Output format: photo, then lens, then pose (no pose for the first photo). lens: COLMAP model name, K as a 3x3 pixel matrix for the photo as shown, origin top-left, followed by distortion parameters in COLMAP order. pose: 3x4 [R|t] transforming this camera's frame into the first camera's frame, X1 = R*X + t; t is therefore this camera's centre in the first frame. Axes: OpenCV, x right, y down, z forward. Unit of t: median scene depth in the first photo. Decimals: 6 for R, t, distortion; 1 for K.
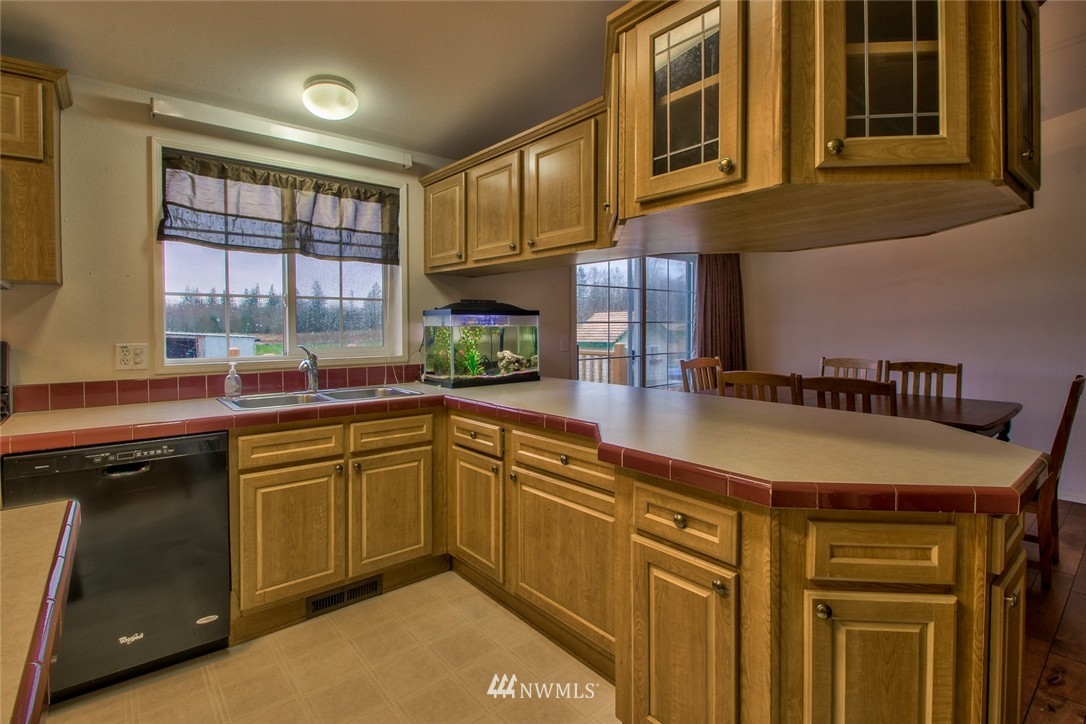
lens RADIAL K [[522.9, 0, 526.5], [0, 522.9, 333.7], [0, 0, 1]] dist [-0.000052, -0.001094]
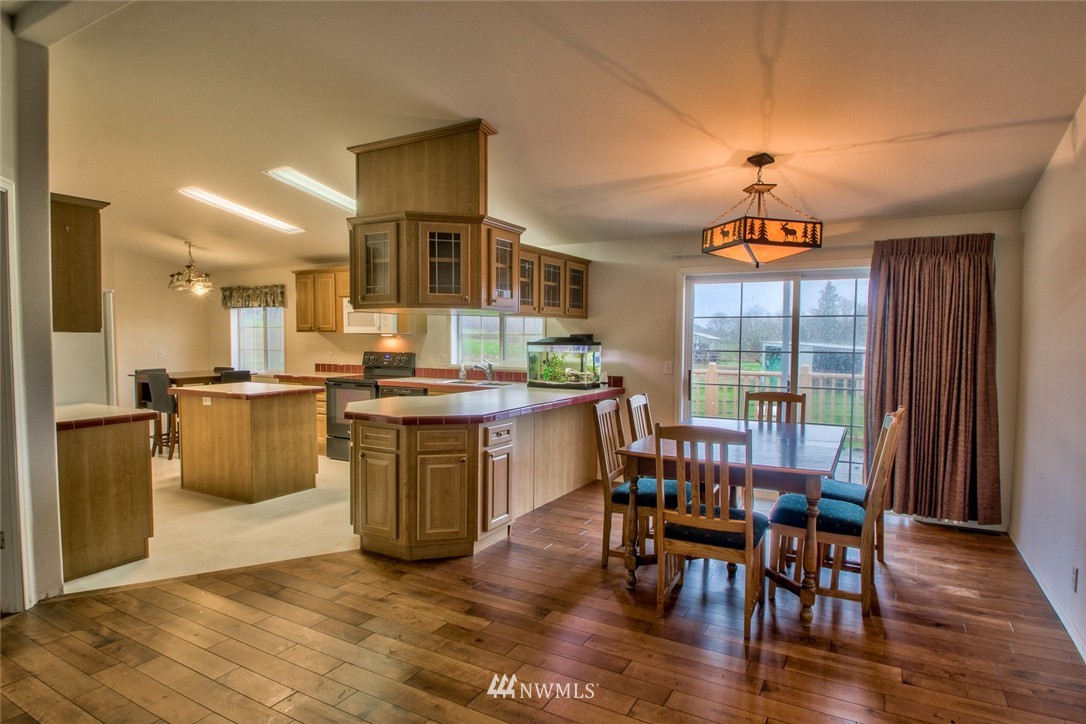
lens RADIAL K [[609.9, 0, 538.1], [0, 609.9, 361.8], [0, 0, 1]] dist [-0.013408, -0.003389]
pose [[0.365524, 0.046960, -0.929616, 2.199931], [-0.023041, 0.998877, 0.041400, -0.081581], [0.930517, 0.006286, 0.366196, 0.339100]]
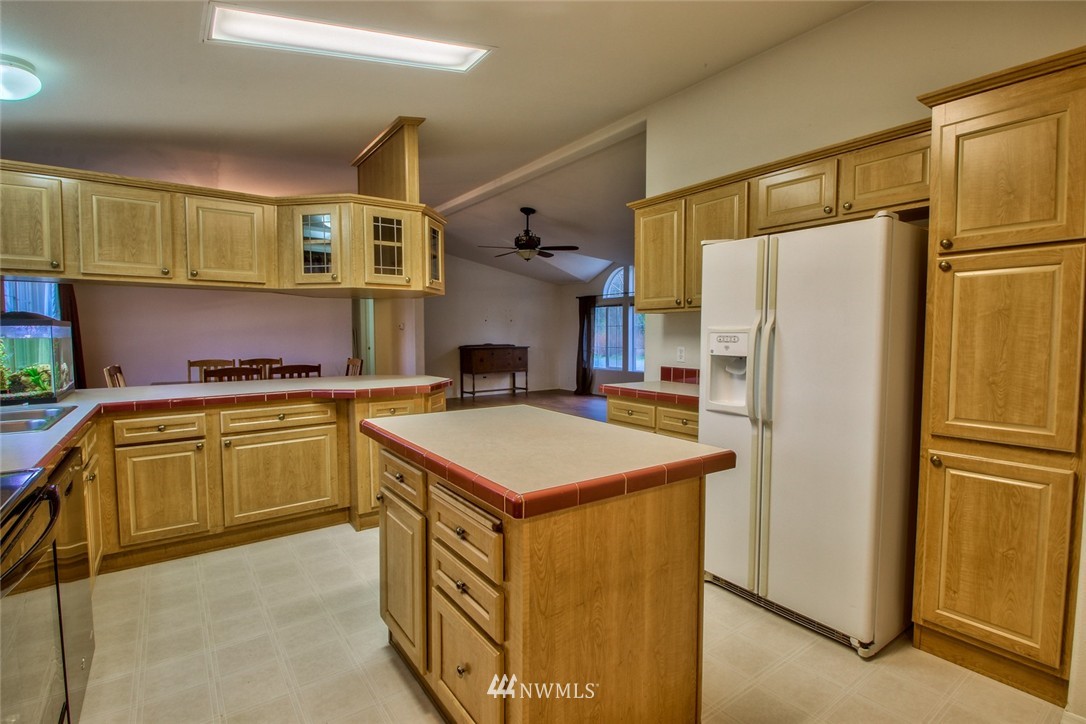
lens RADIAL K [[522.9, 0, 550.5], [0, 522.9, 356.3], [0, 0, 1]] dist [-0.000052, -0.001094]
pose [[0.028810, -0.041403, 0.998727, -1.287444], [0.016128, 0.999031, 0.040951, -0.005410], [-0.999455, 0.014928, 0.029450, 0.078925]]
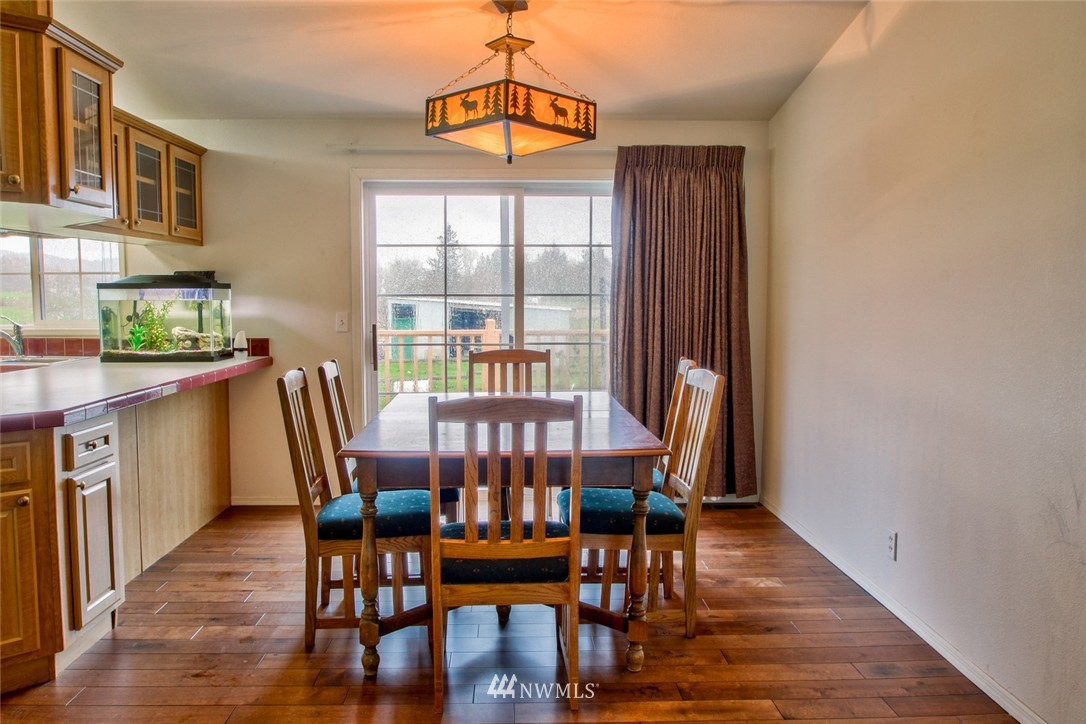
lens RADIAL K [[837.2, 0, 542.5], [0, 837.2, 363.7], [0, 0, 1]] dist [-0.036133, 0.007597]
pose [[0.793116, 0.056546, -0.606441, 1.865859], [-0.013974, 0.997108, 0.074698, -0.030142], [0.608911, -0.050770, 0.791612, 0.301765]]
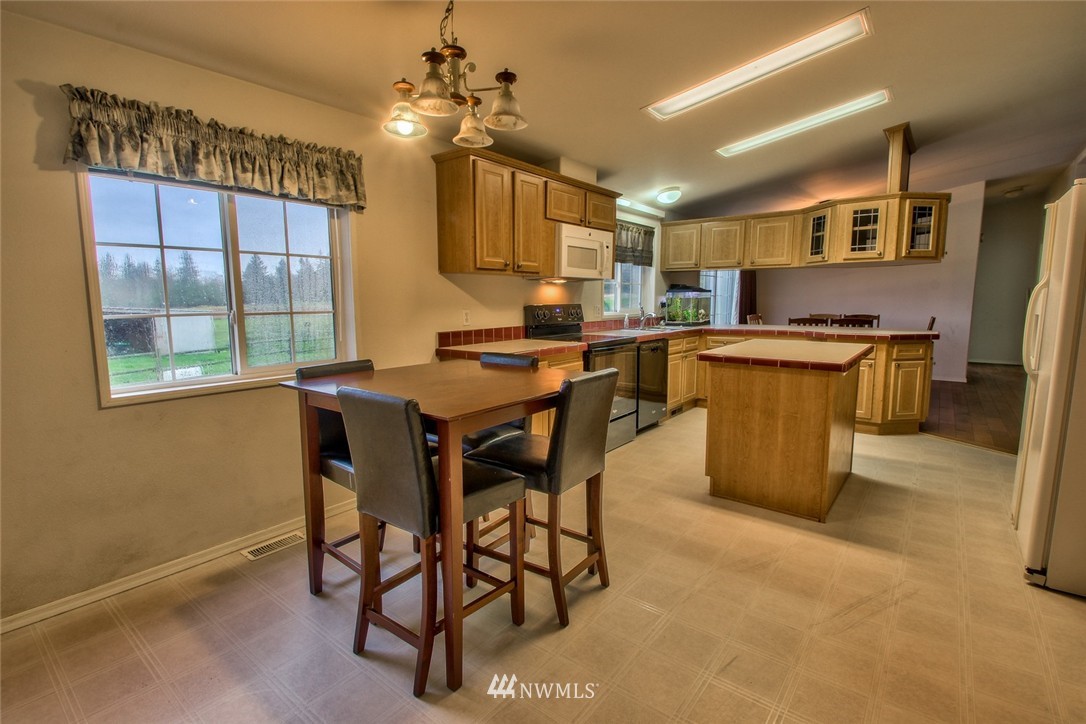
lens RADIAL K [[522.9, 0, 519.7], [0, 522.9, 361.1], [0, 0, 1]] dist [-0.000052, -0.001094]
pose [[0.977207, -0.027804, 0.210459, -1.559362], [0.006056, 0.994634, 0.103284, 0.024346], [-0.212201, -0.099655, 0.972131, -1.152414]]
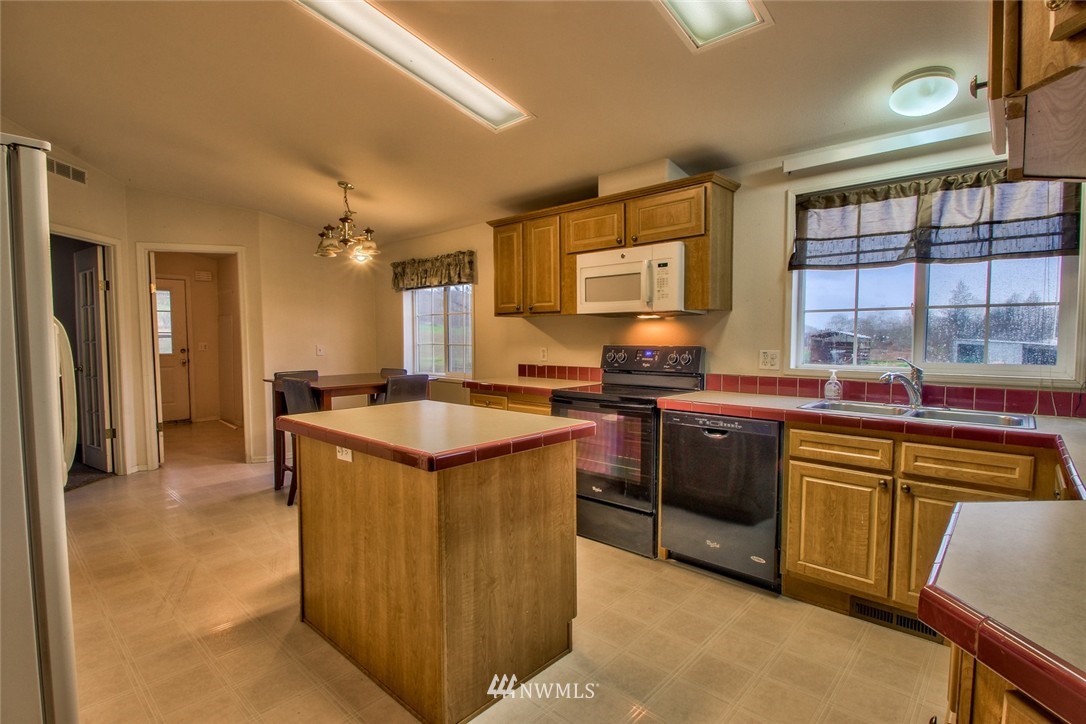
lens RADIAL K [[522.9, 0, 535.6], [0, 522.9, 363.1], [0, 0, 1]] dist [-0.000052, -0.001094]
pose [[0.143576, 0.053810, -0.988175, 0.489707], [-0.016551, 0.998512, 0.051968, -0.008305], [0.989501, 0.008894, 0.144253, 0.203492]]
